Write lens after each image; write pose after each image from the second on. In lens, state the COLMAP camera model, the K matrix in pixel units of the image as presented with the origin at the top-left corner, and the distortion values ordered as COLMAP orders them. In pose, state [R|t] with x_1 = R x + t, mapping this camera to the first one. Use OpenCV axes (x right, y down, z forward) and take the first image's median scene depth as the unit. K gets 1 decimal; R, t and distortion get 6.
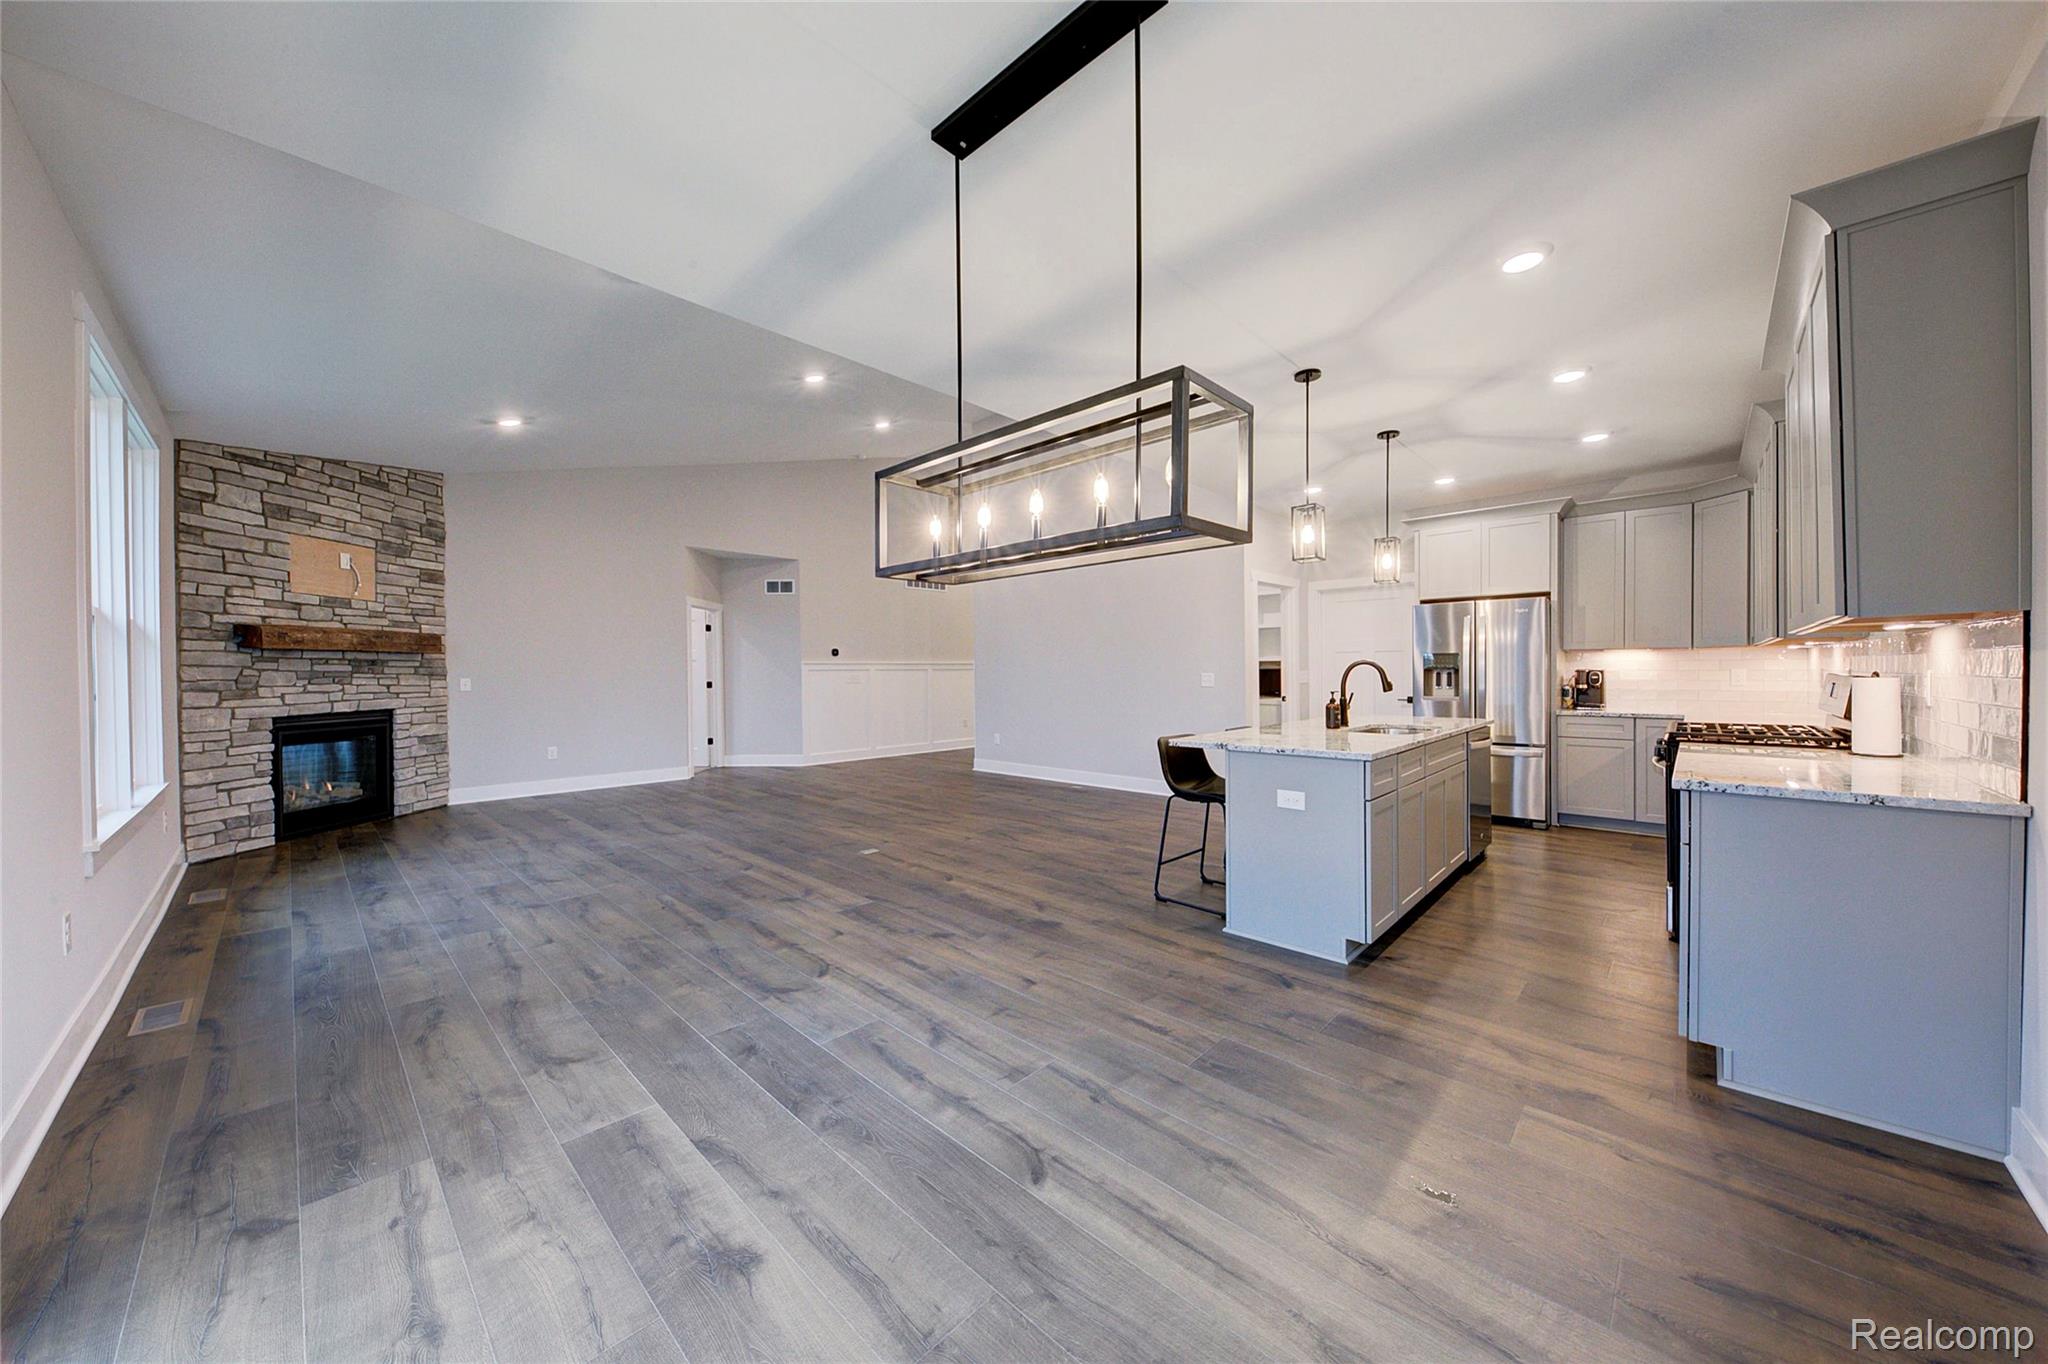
lens RADIAL K [[700.5, 0, 1025.9], [0, 700.5, 678.6], [0, 0, 1]] dist [0.012188, -0.007102]
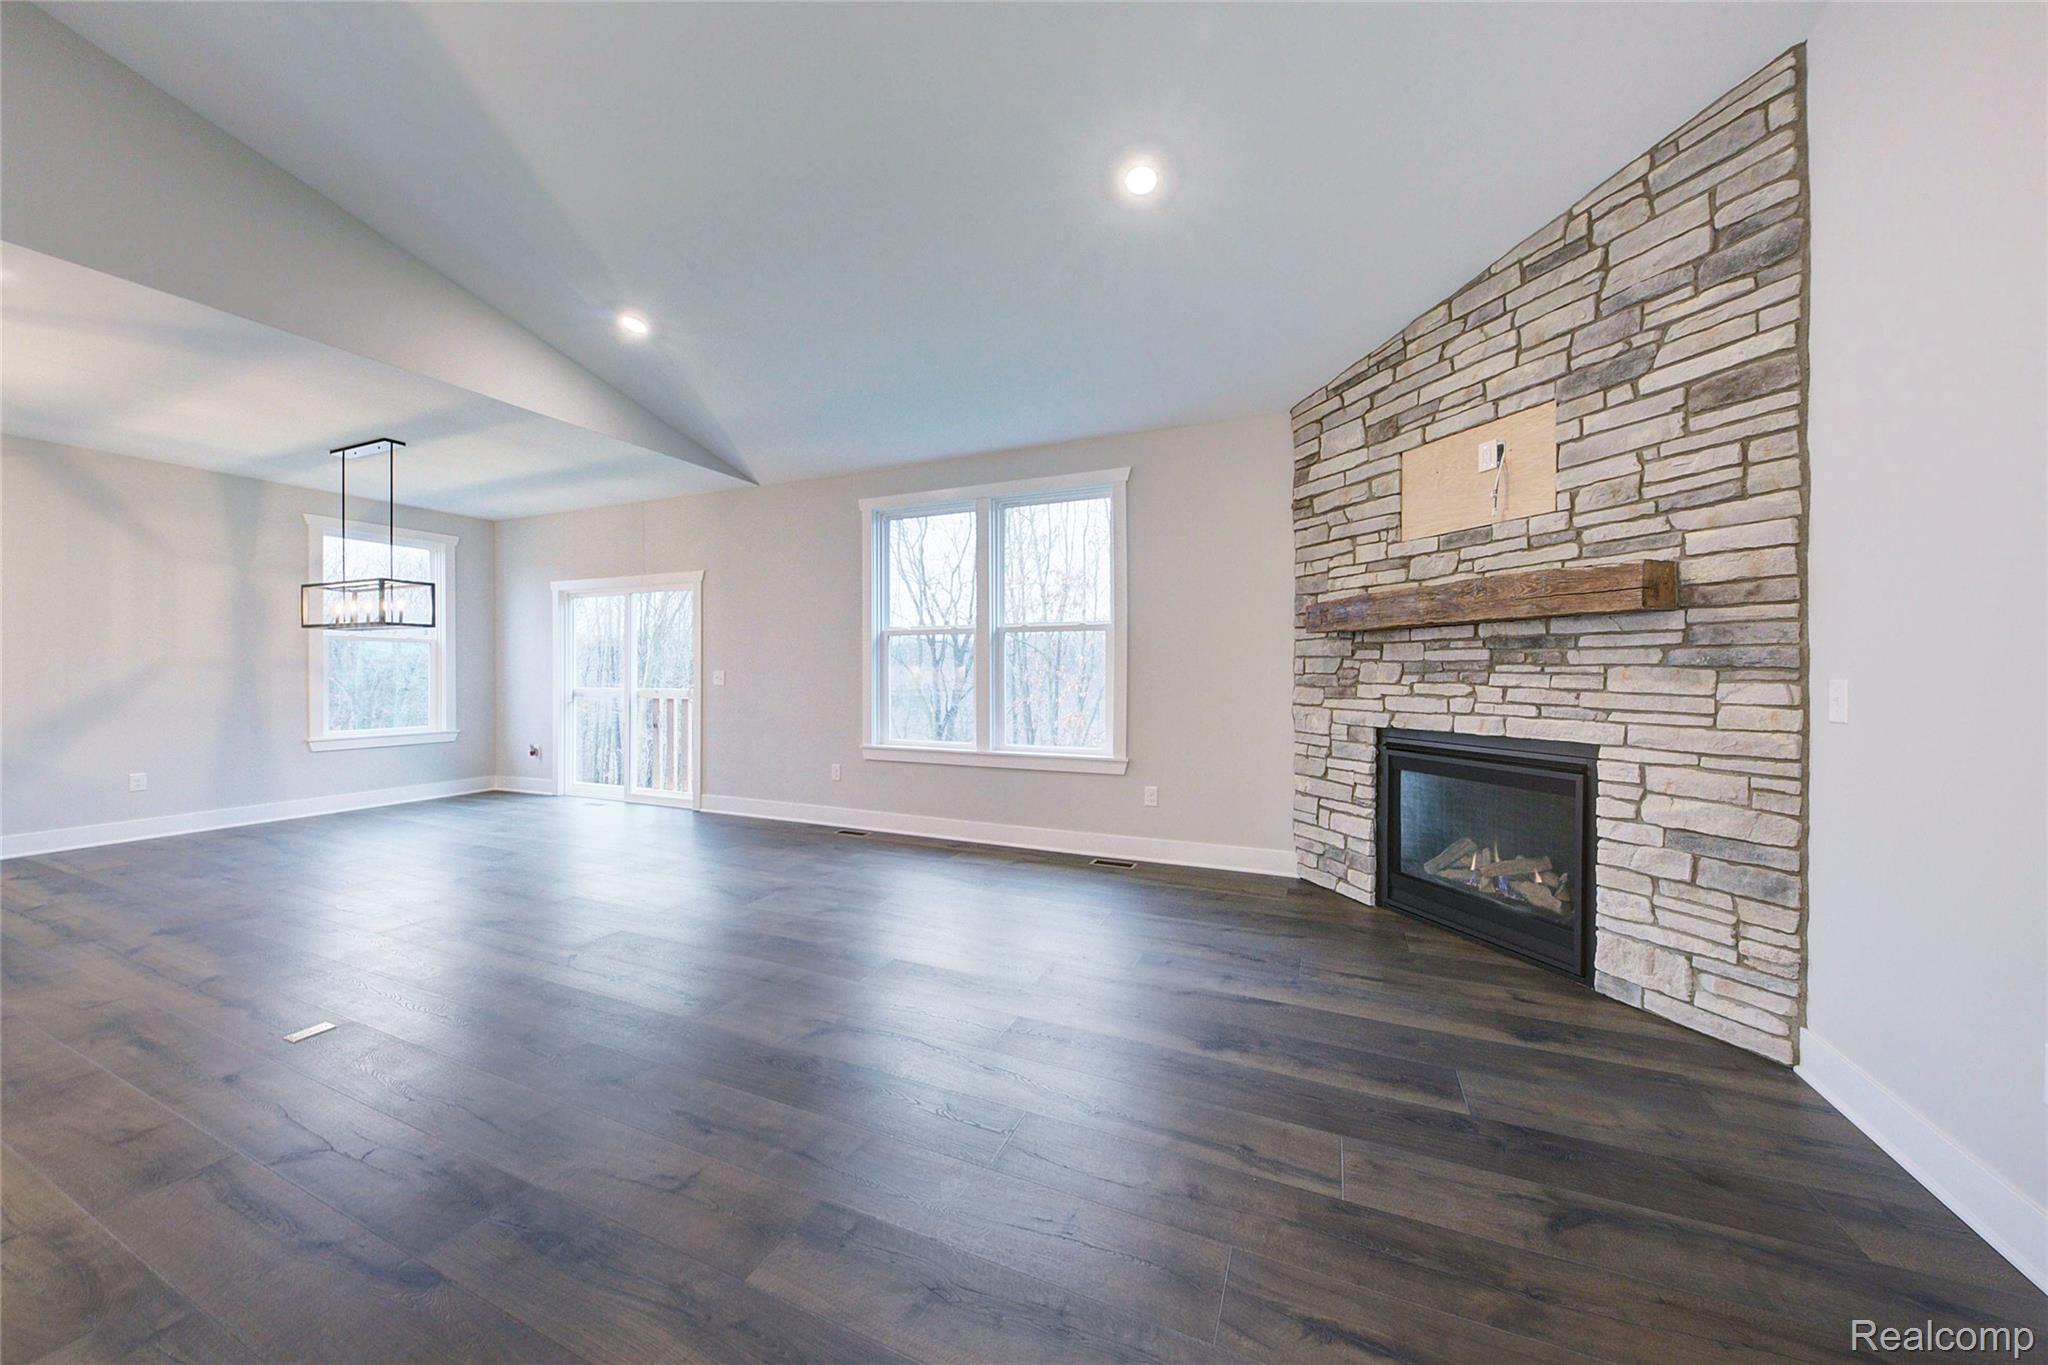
lens RADIAL K [[700.5, 0, 1025.9], [0, 700.5, 679.1], [0, 0, 1]] dist [0.012188, -0.007102]
pose [[-0.940427, 0.009533, -0.339862, -0.473214], [0.001888, 0.999738, 0.022820, -0.009567], [0.339990, 0.020819, -0.940199, 1.459585]]
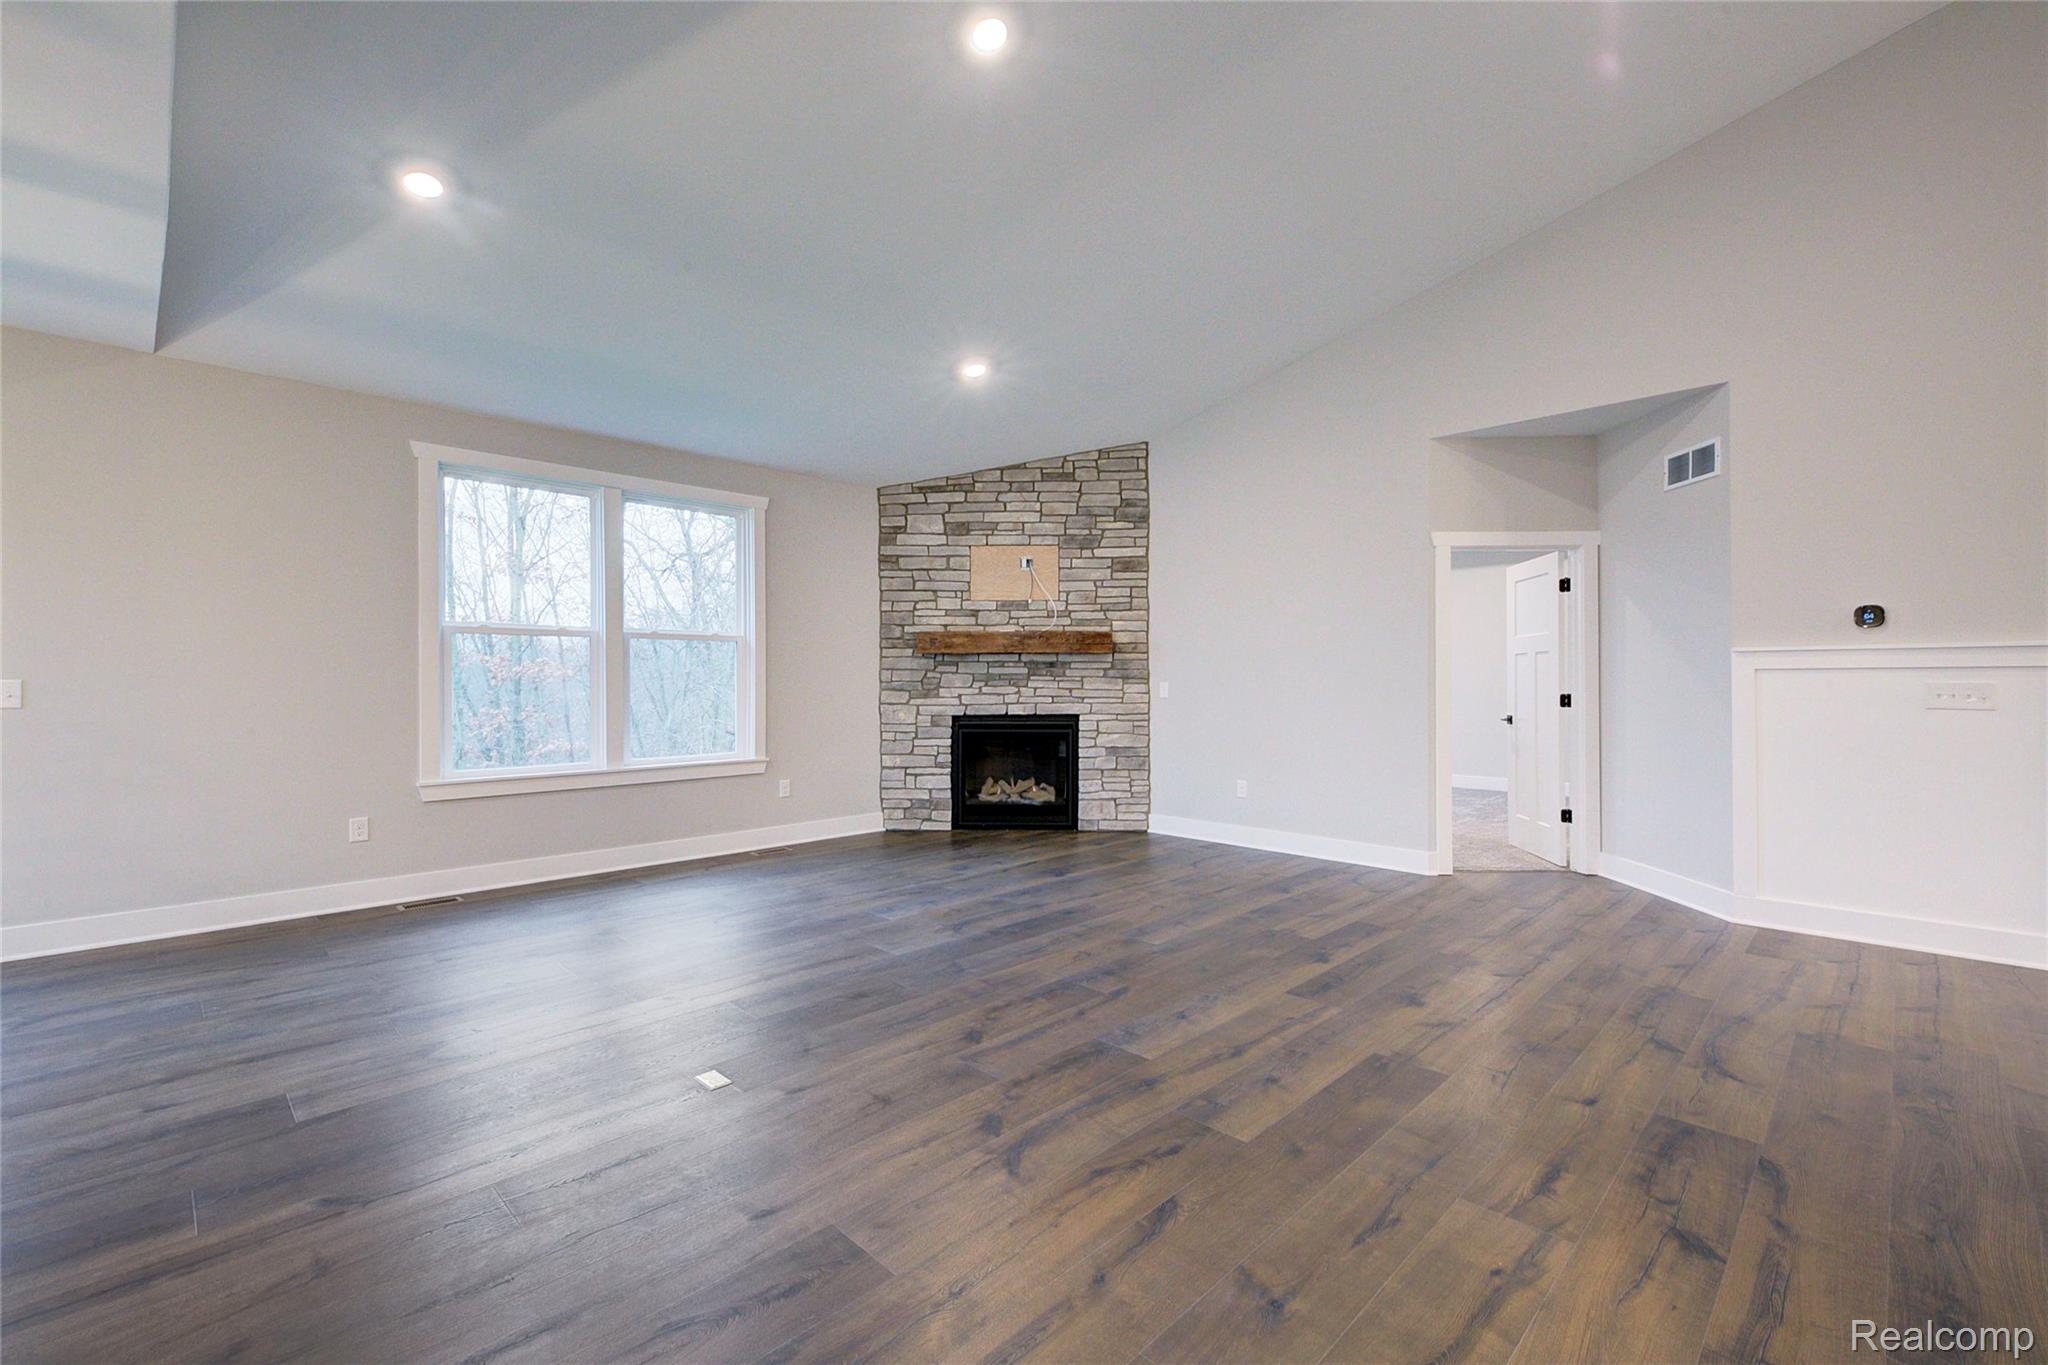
lens RADIAL K [[873.1, 0, 1024.0], [0, 873.1, 682.5], [0, 0, 1]] dist [0.002783, 0.000228]
pose [[-0.024367, 0.009428, -0.999659, 0.285720], [-0.009386, 0.999909, 0.009659, -0.010465], [0.999659, 0.009619, -0.024276, 1.083256]]
